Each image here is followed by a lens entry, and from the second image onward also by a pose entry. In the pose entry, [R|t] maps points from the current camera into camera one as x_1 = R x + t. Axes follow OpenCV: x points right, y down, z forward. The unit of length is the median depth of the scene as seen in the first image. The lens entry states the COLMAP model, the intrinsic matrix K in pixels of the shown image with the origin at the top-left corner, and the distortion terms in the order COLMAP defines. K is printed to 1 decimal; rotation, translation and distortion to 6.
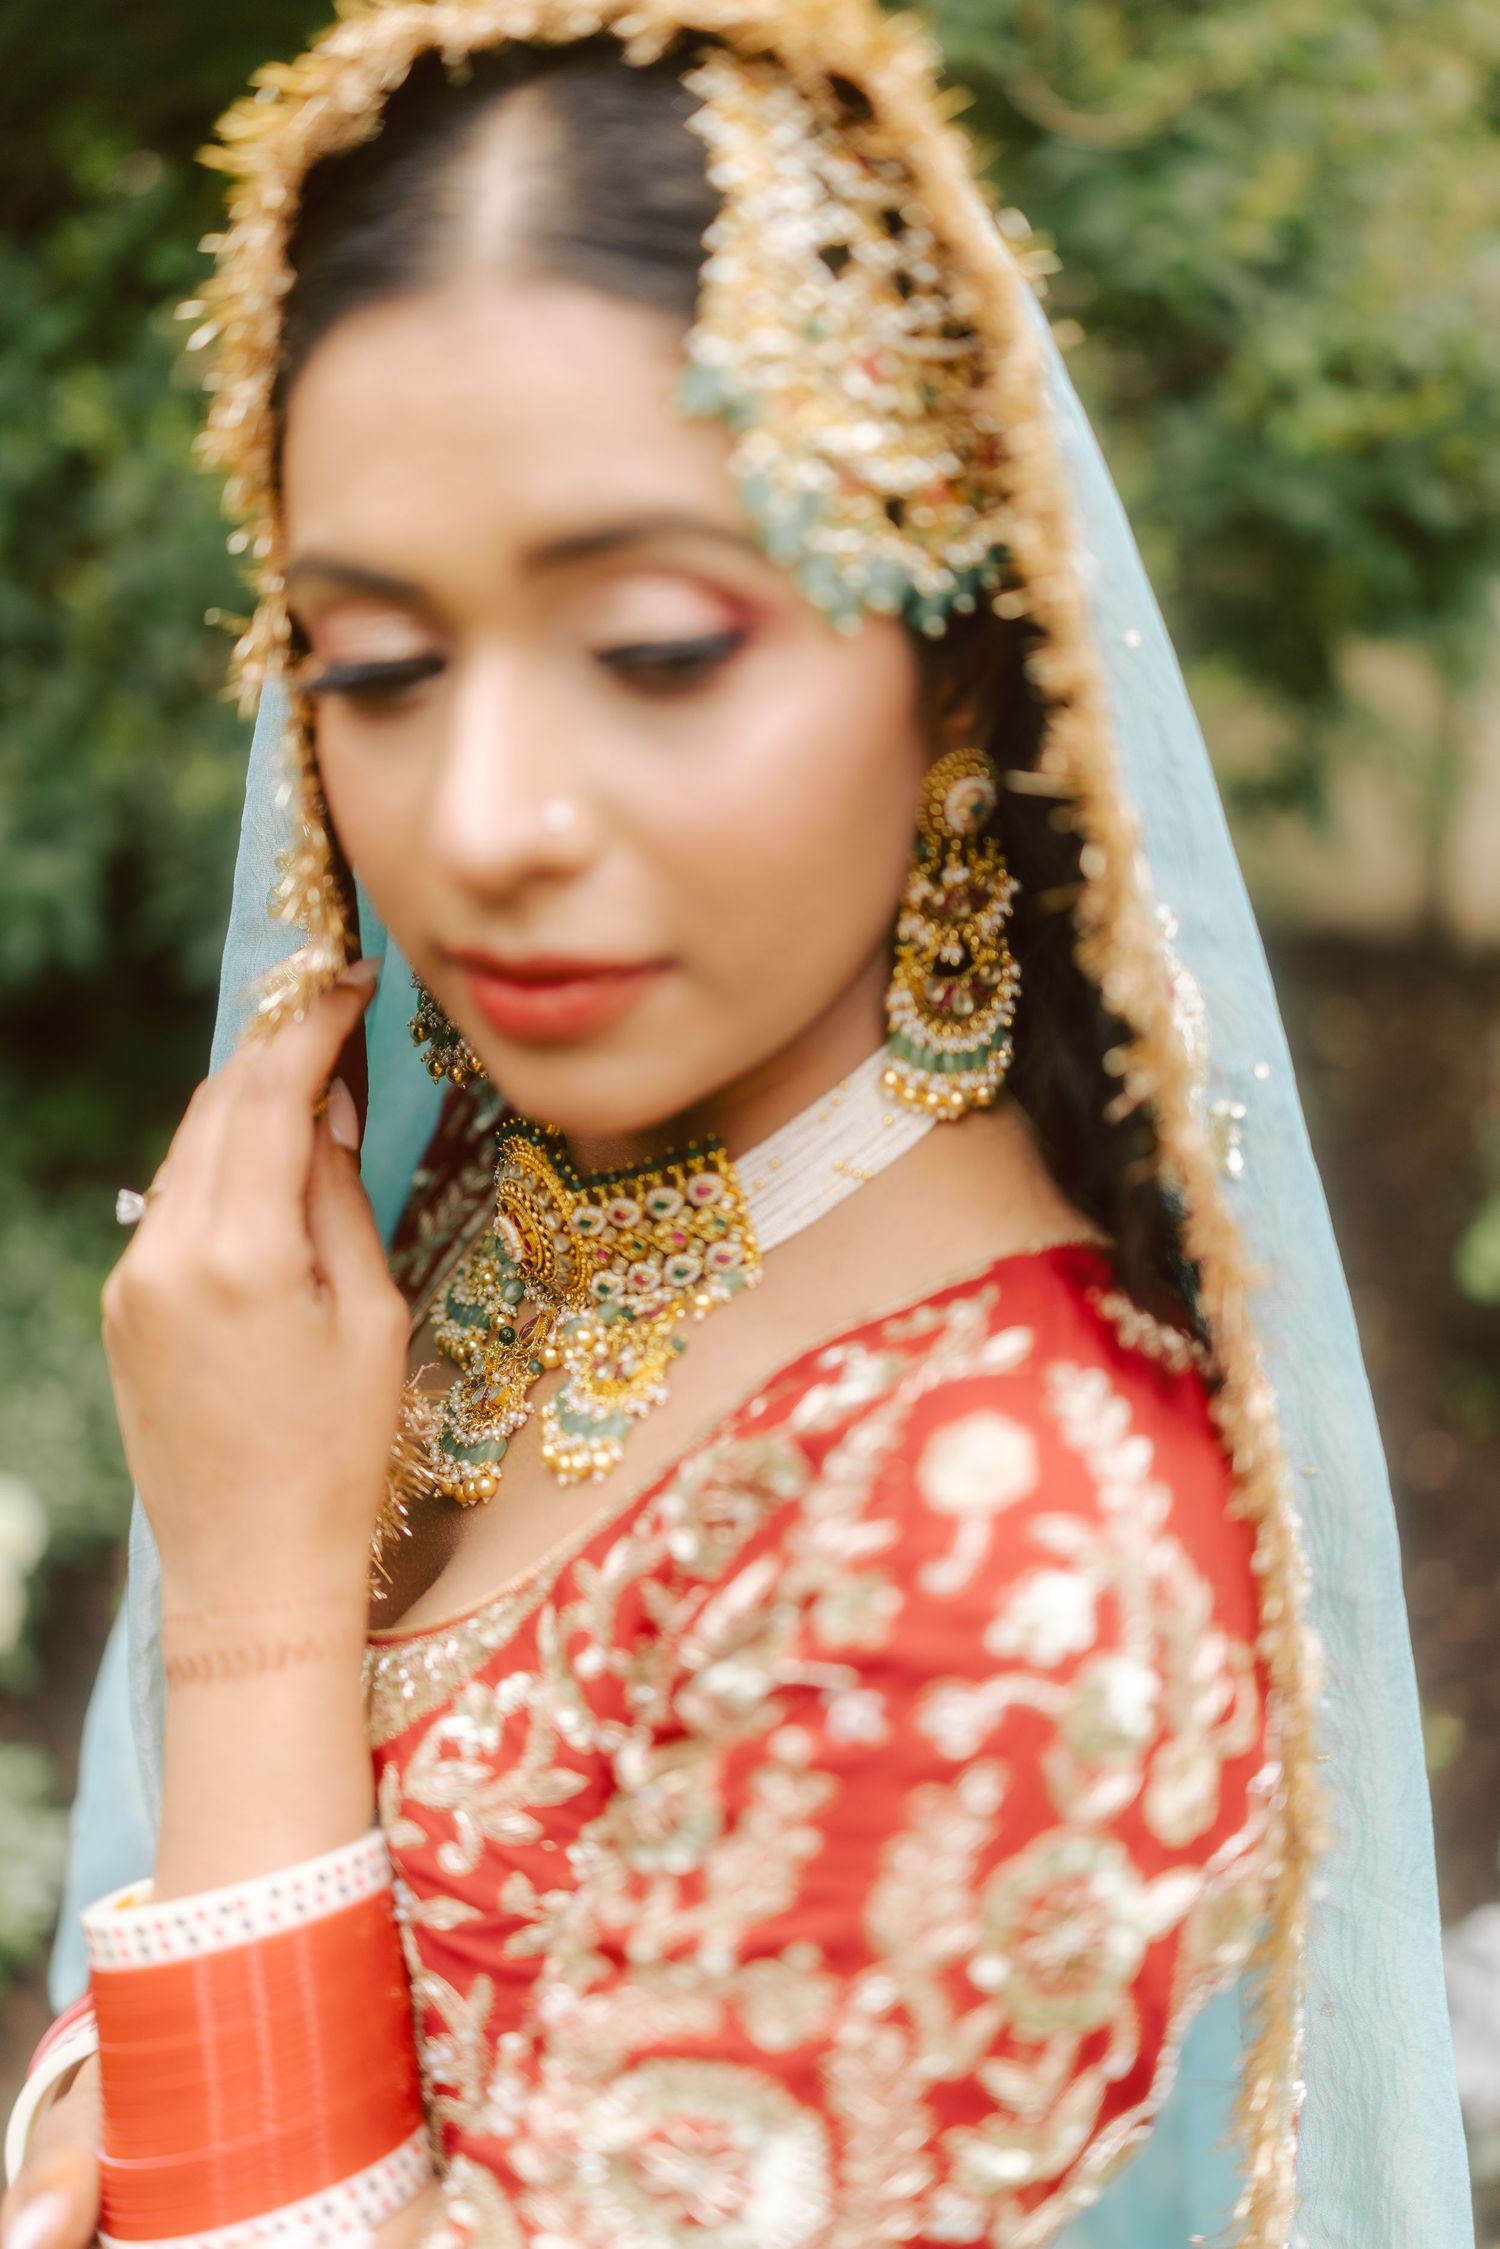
lens RADIAL K [[2194.7, 0, 725.6], [0, 2194.7, 1140.9], [0, 0, 1]] dist [-0.002442, 0.000000]
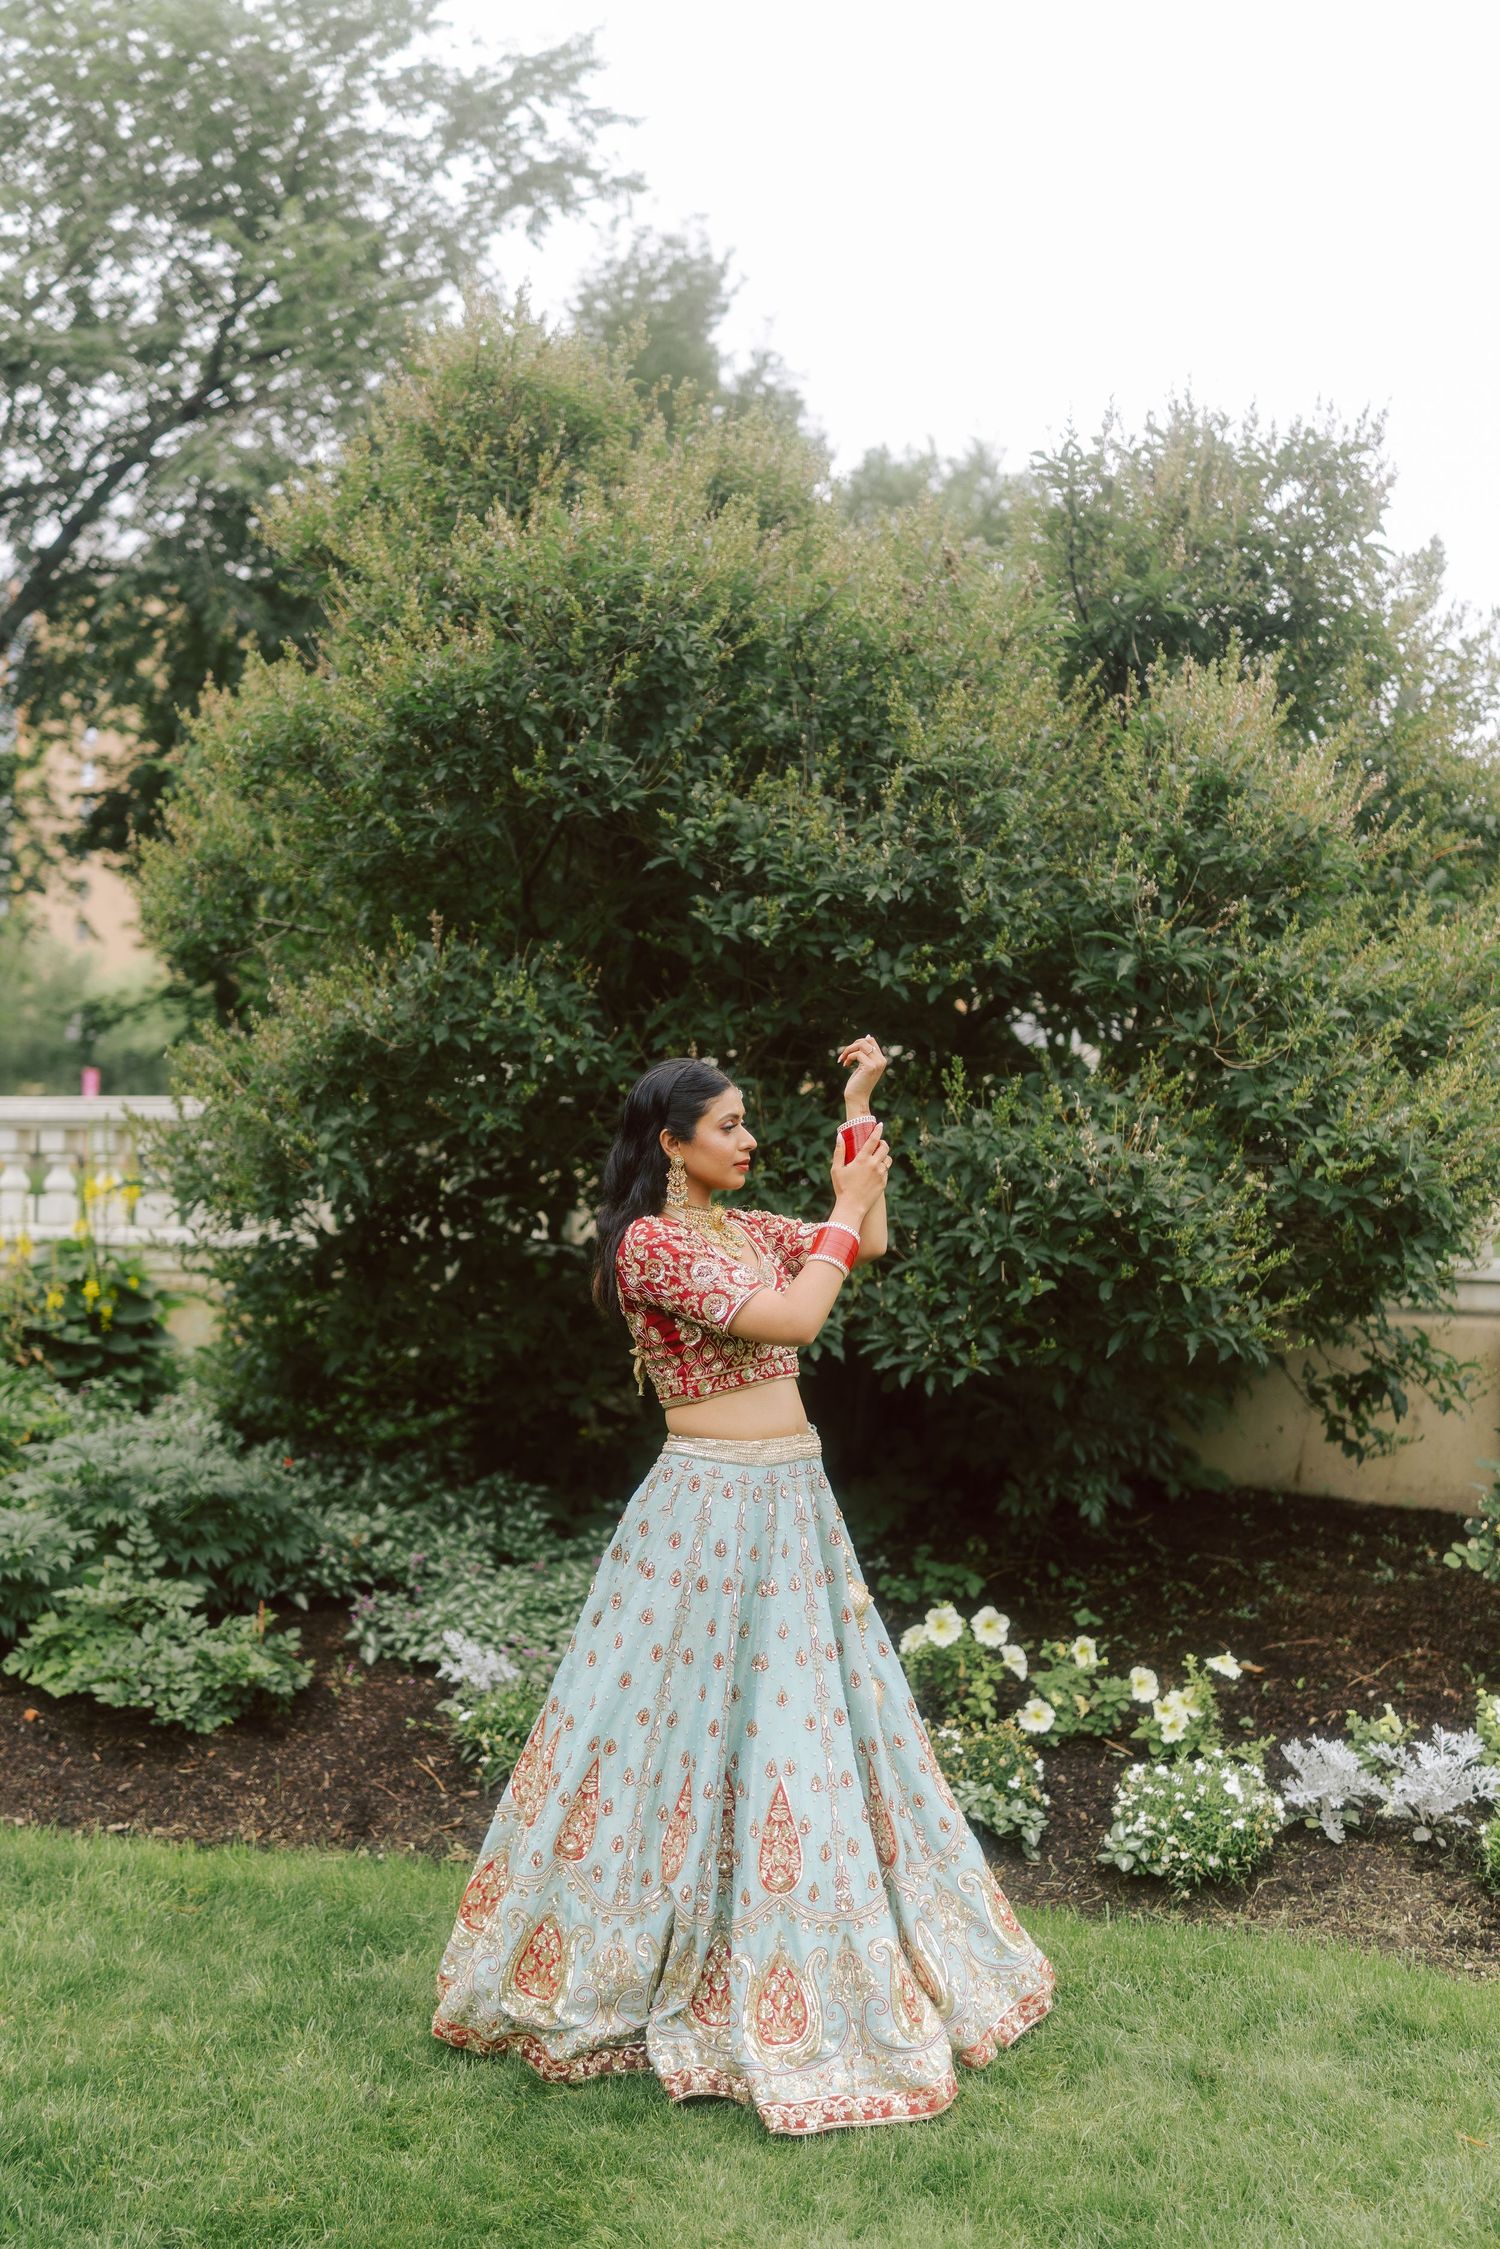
lens RADIAL K [[2194.7, 0, 734.1], [0, 2194.7, 1124.3], [0, 0, 1]] dist [-0.002442, 0.000000]
pose [[0.992911, 0.021304, -0.116935, -0.484099], [-0.063701, 0.925964, -0.372199, 2.366672], [0.100349, 0.377009, 0.920757, -5.536493]]
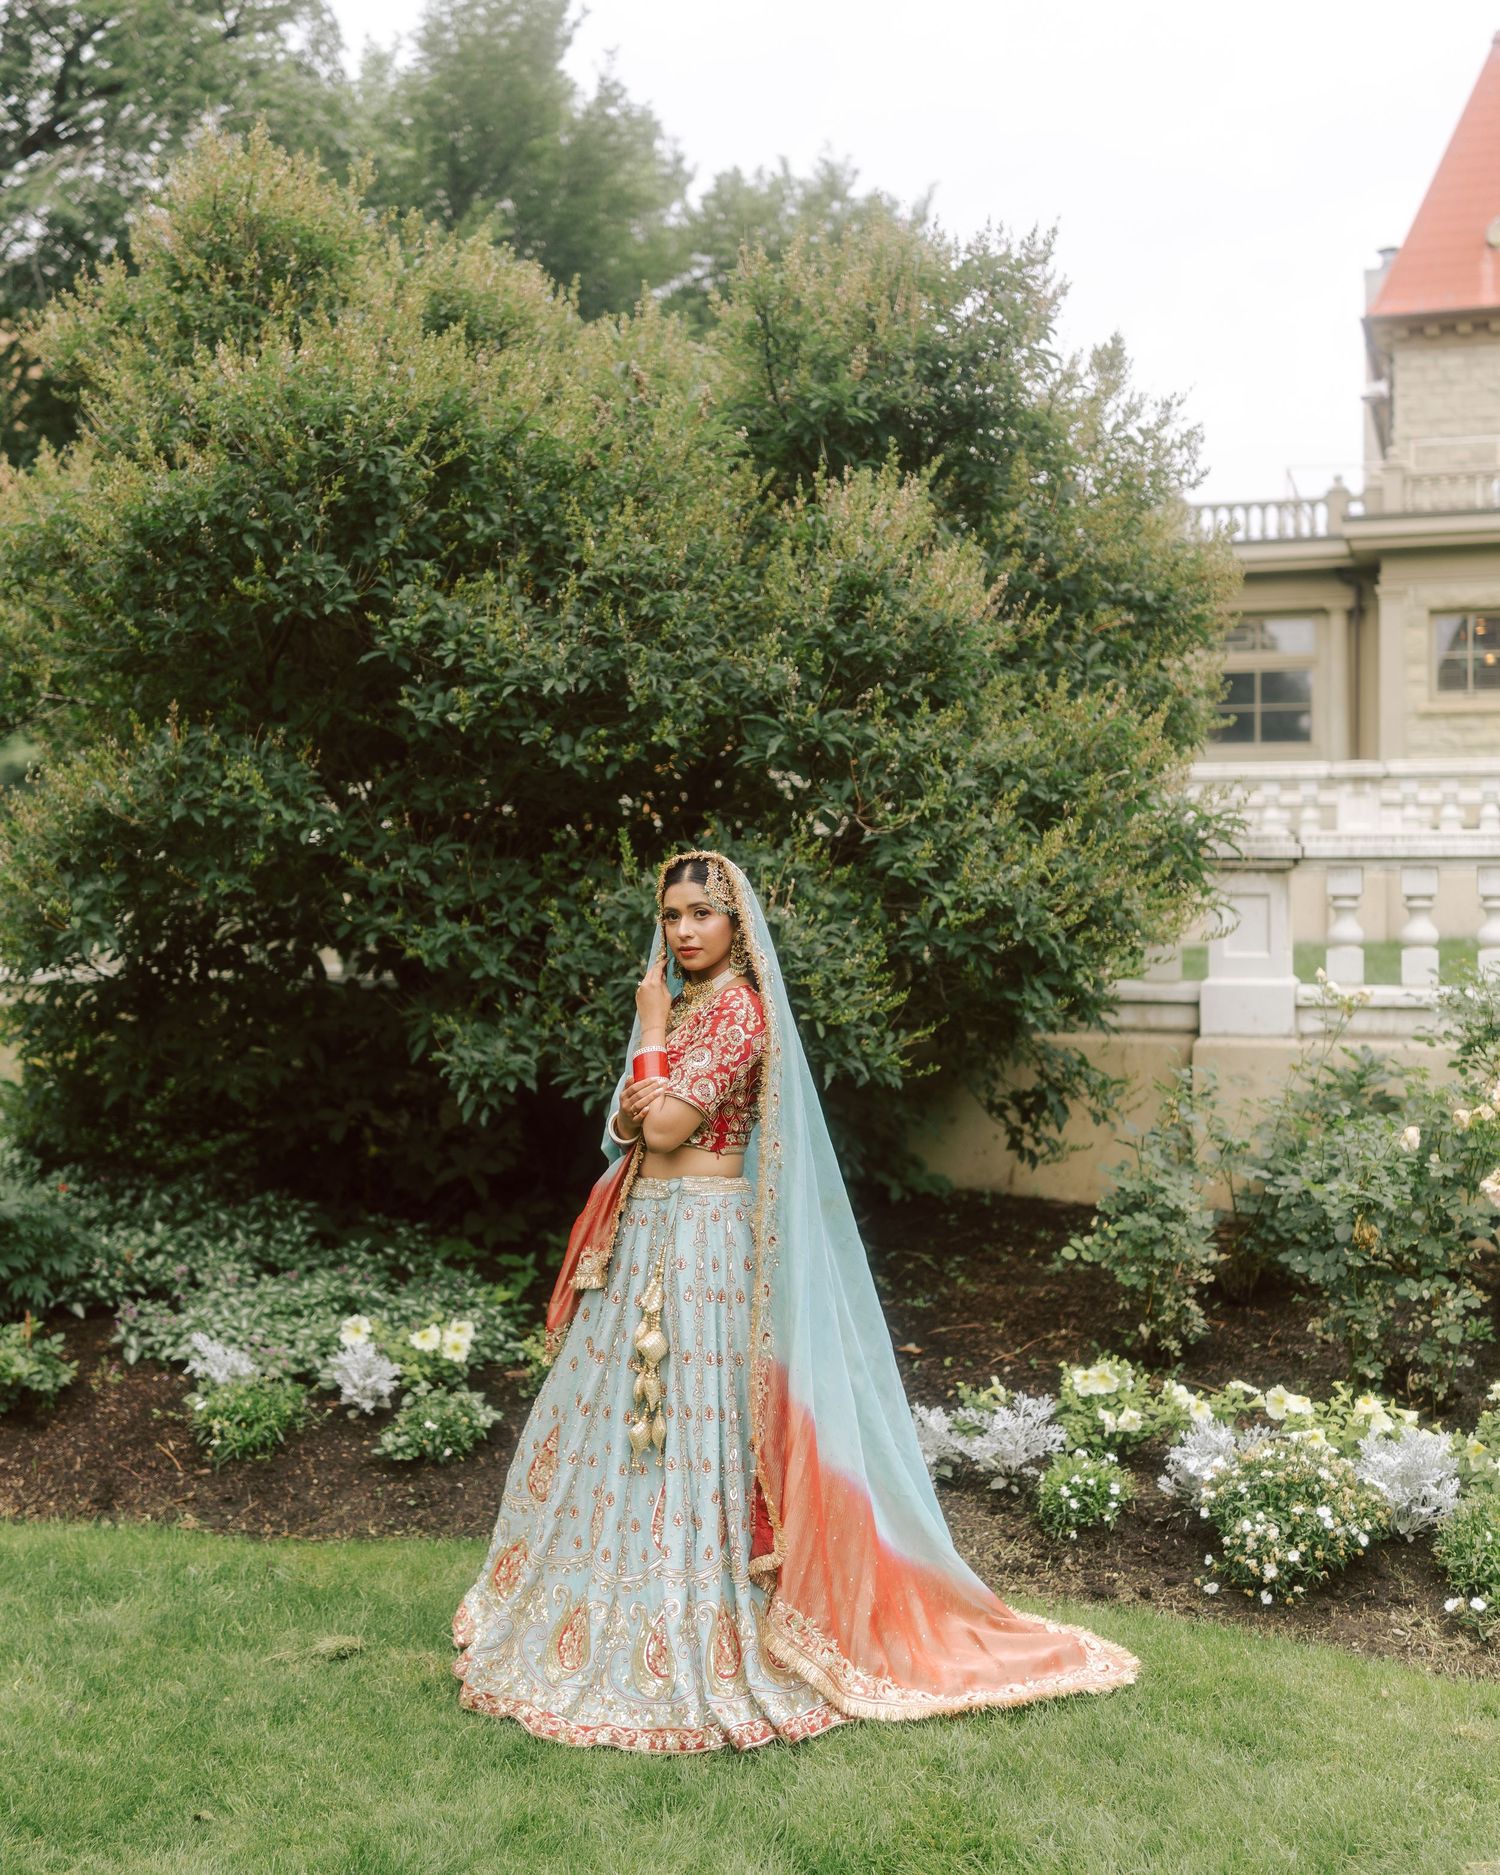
lens RADIAL K [[2194.6, 0, 737.4], [0, 2194.6, 879.0], [0, 0, 1]] dist [-0.002025, 0.000000]
pose [[0.997540, 0.011338, -0.069176, 0.670769], [-0.035077, 0.935134, -0.352555, 2.581290], [0.060691, 0.354114, 0.933231, -6.898158]]
